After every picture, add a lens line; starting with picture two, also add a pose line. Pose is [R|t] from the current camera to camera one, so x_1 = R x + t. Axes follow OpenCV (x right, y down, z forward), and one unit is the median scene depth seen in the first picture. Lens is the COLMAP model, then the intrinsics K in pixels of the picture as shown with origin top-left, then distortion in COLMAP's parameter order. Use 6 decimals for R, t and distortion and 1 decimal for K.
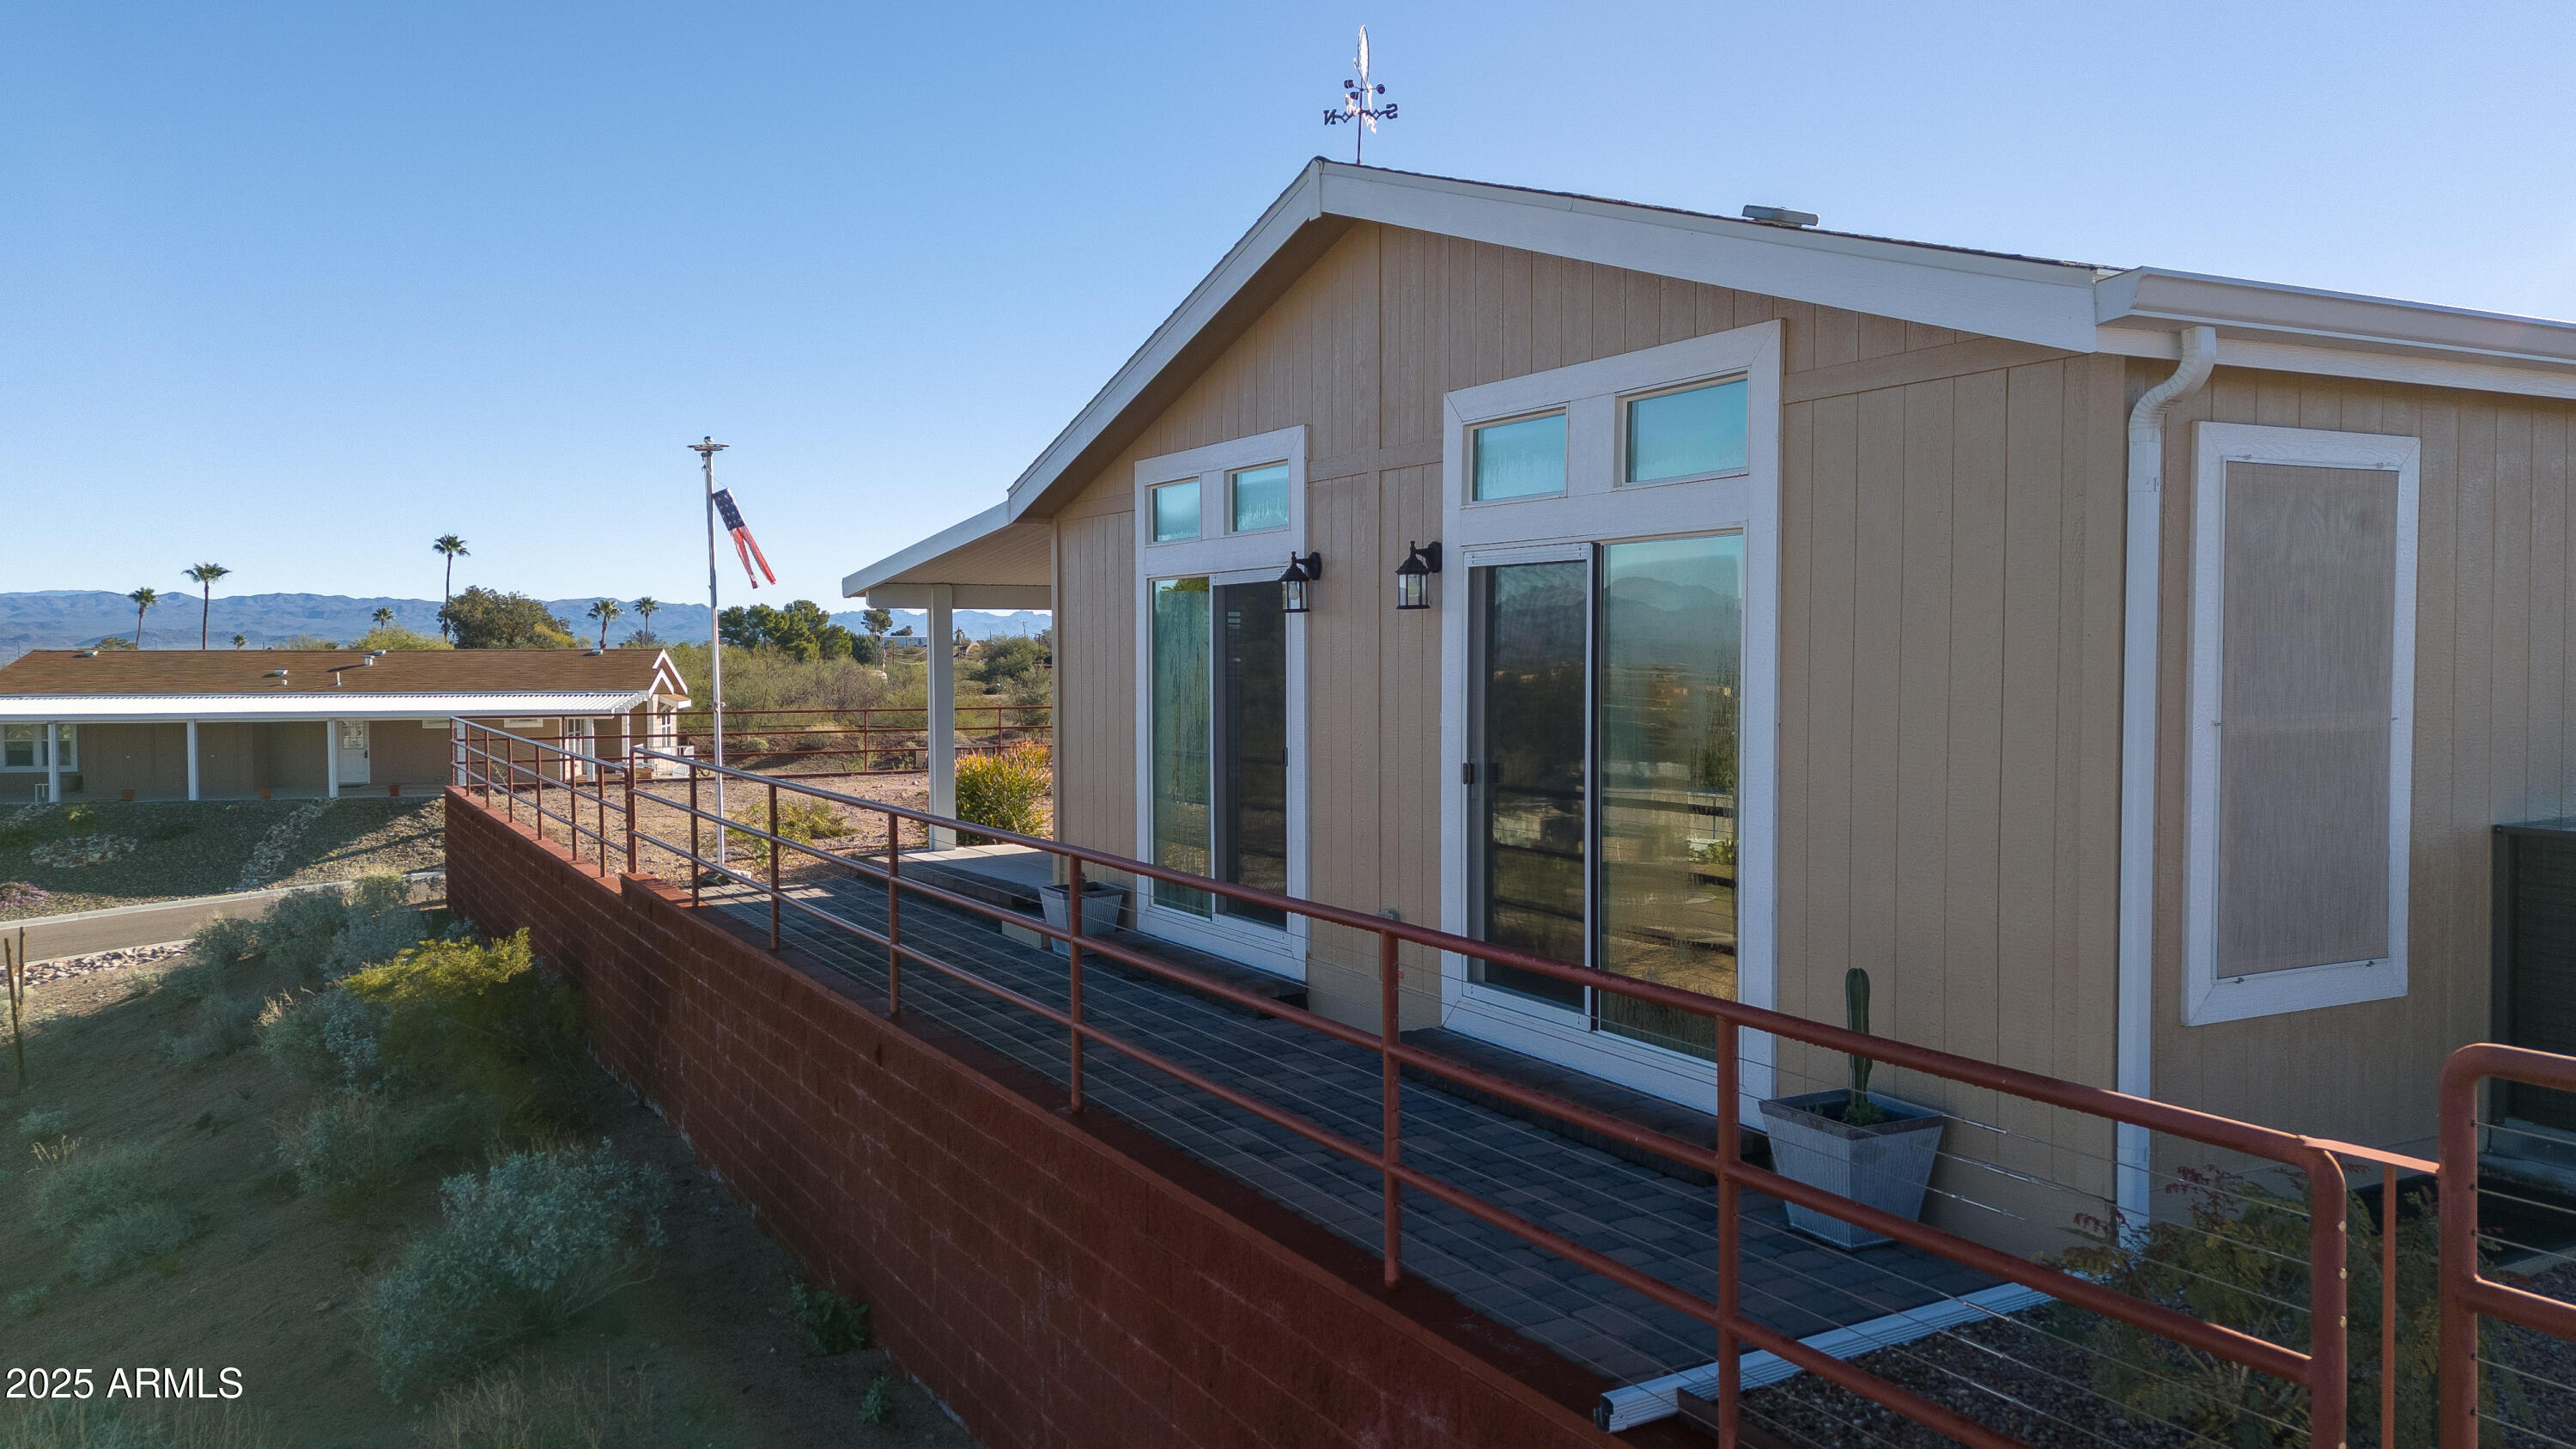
lens RADIAL K [[1890.7, 0, 1288.2], [0, 1890.7, 709.0], [0, 0, 1]] dist [0.102709, -0.116078]
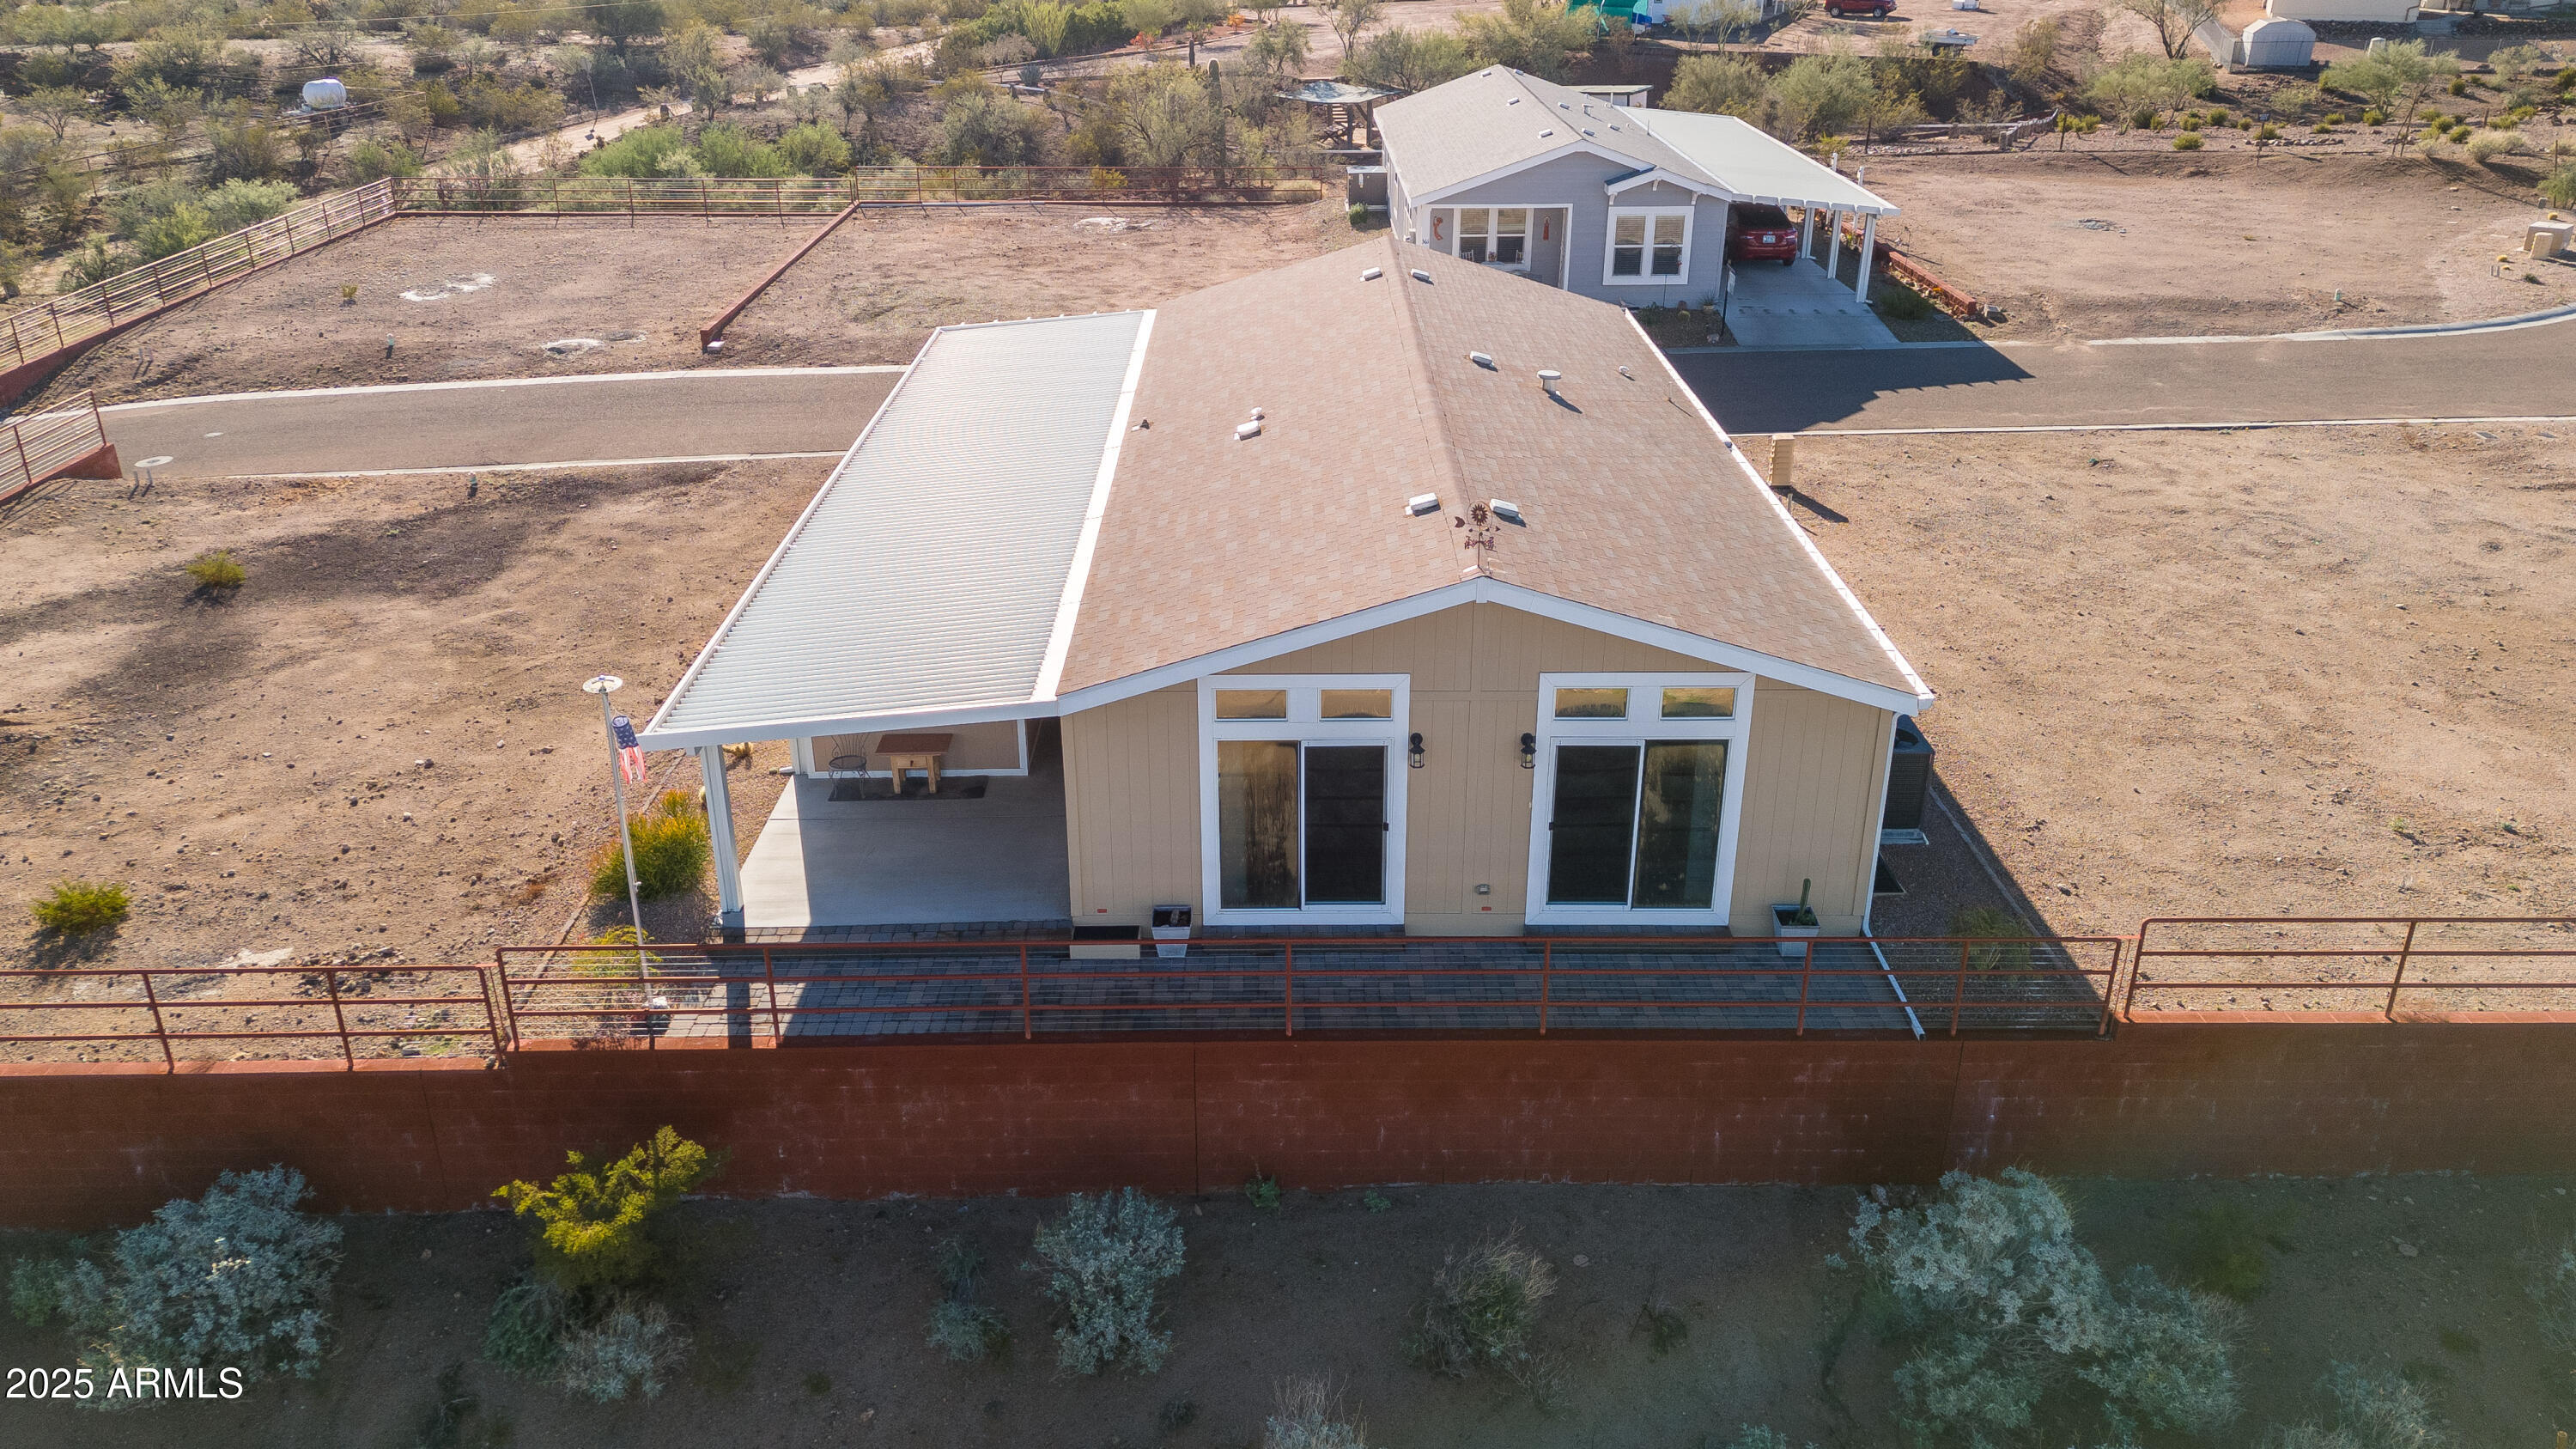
lens RADIAL K [[1890.7, 0, 1288.2], [0, 1890.7, 709.0], [0, 0, 1]] dist [0.102709, -0.116078]
pose [[0.475580, -0.360175, 0.802557, -1.712764], [0.024157, 0.917340, 0.397372, -0.941497], [-0.879340, -0.169595, 0.444970, 0.249094]]
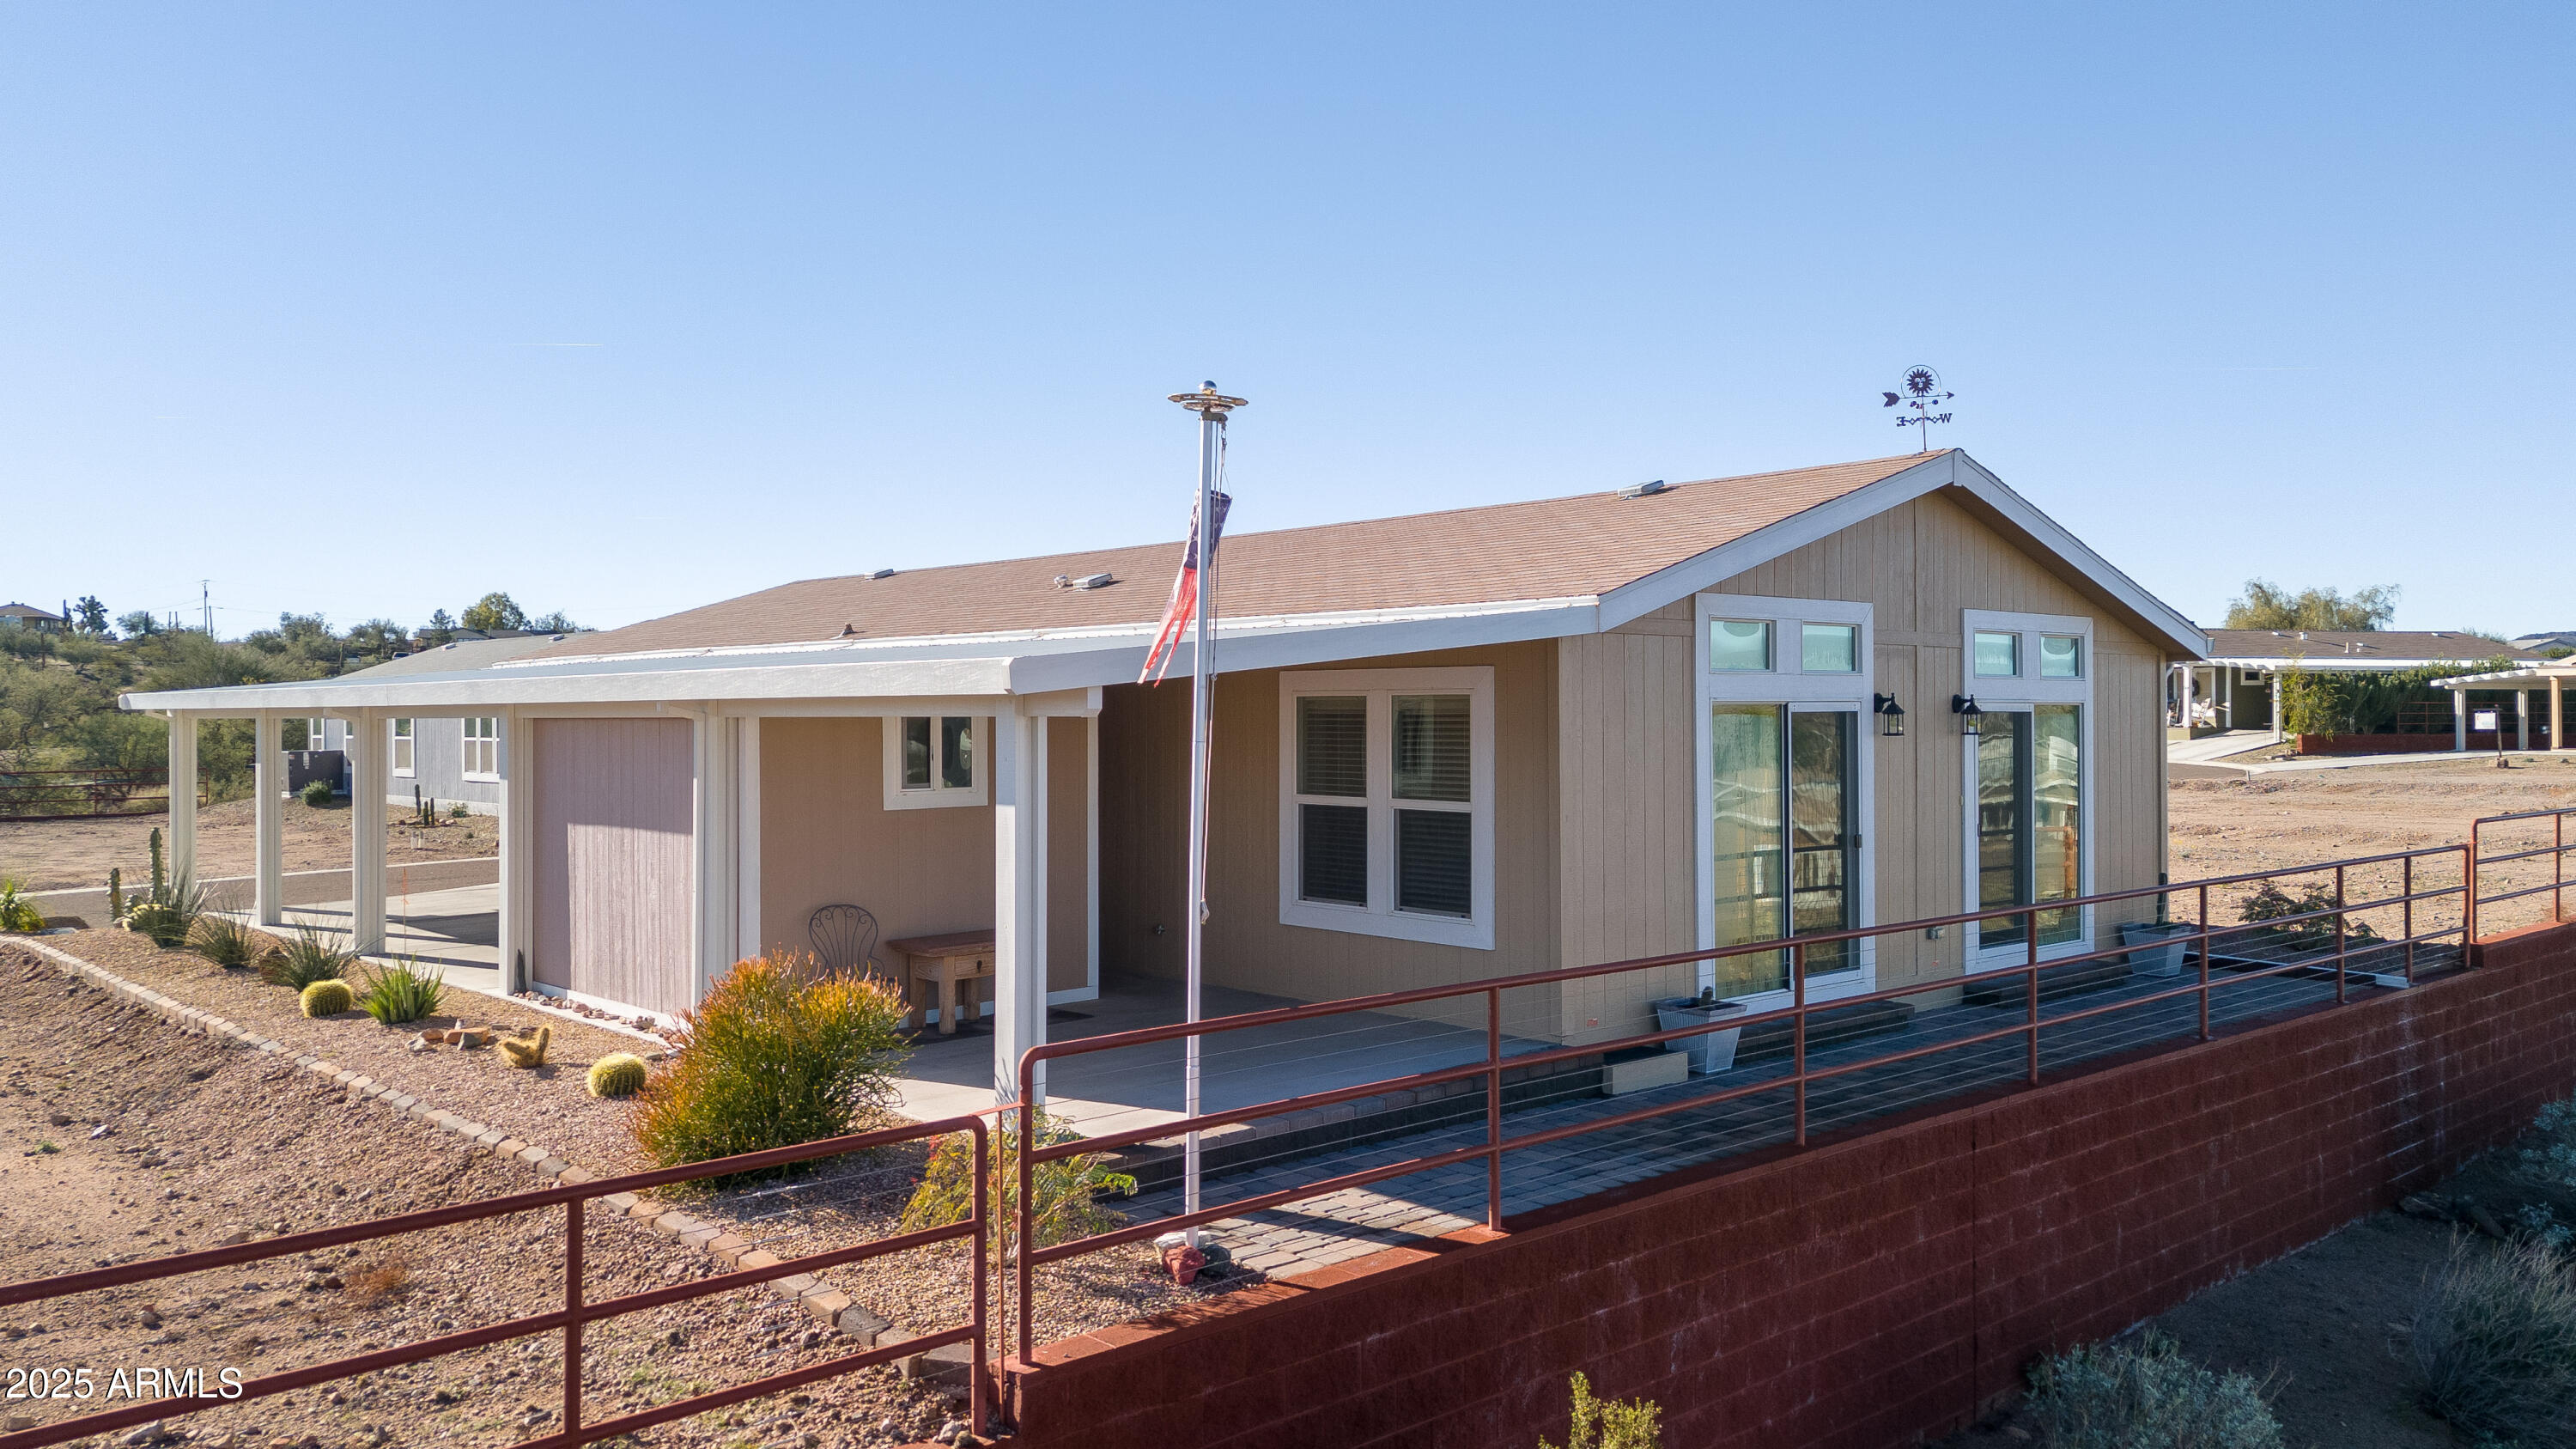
lens RADIAL K [[1890.7, 0, 1288.2], [0, 1890.7, 709.0], [0, 0, 1]] dist [0.102709, -0.116078]
pose [[-0.226410, 0.001084, 0.974032, -1.357452], [0.029188, 0.999558, 0.005672, -0.096362], [-0.973595, 0.029714, -0.226341, 1.847057]]
